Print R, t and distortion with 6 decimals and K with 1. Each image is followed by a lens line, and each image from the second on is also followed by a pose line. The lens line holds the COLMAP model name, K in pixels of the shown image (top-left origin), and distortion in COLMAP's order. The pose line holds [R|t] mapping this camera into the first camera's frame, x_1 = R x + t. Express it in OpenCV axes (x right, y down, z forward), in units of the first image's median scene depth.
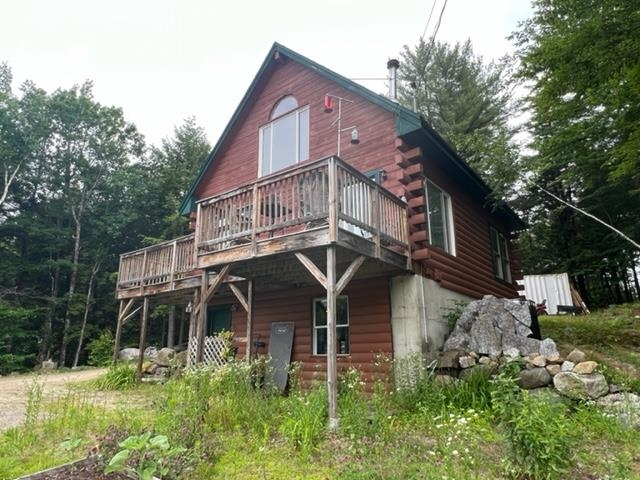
lens RADIAL K [[410.9, 0, 320.0], [0, 410.9, 239.3], [0, 0, 1]] dist [-0.004055, -0.000307]
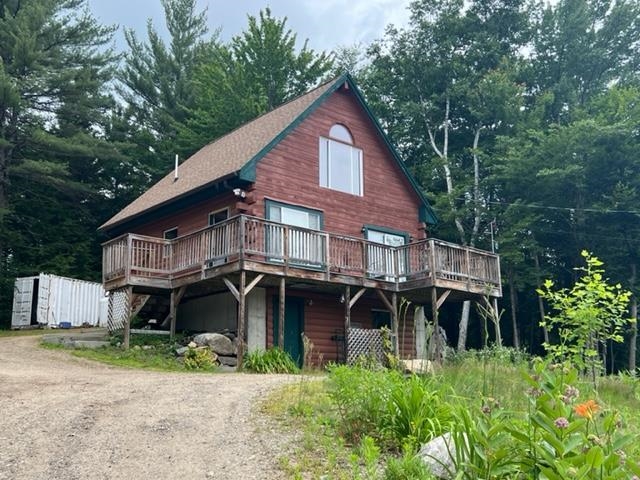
lens RADIAL K [[673.5, 0, 319.7], [0, 673.5, 245.5], [0, 0, 1]] dist [0.070356, 0.000000]
pose [[0.167663, 0.214807, 0.962158, -1.872661], [-0.253407, 0.952570, -0.168508, 0.305775], [-0.952719, -0.215565, 0.214144, 0.612332]]
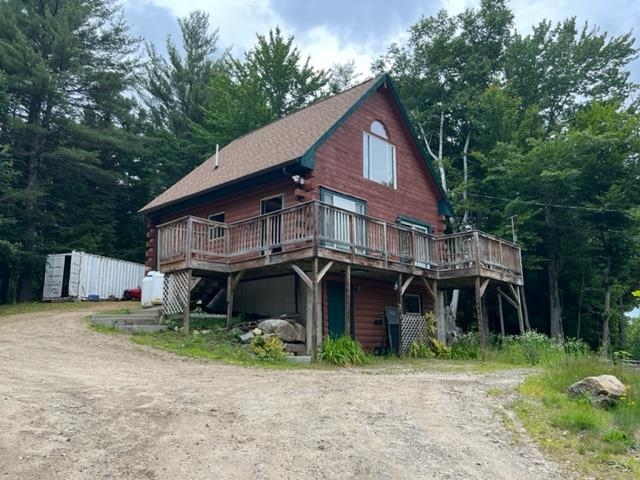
lens RADIAL K [[508.6, 0, 320.5], [0, 508.6, 234.0], [0, 0, 1]] dist [0.066505, -0.003229]
pose [[0.073950, 0.215839, 0.973625, -1.547817], [-0.264562, 0.945562, -0.189523, 0.307758], [-0.961529, -0.243569, 0.127027, 0.930325]]
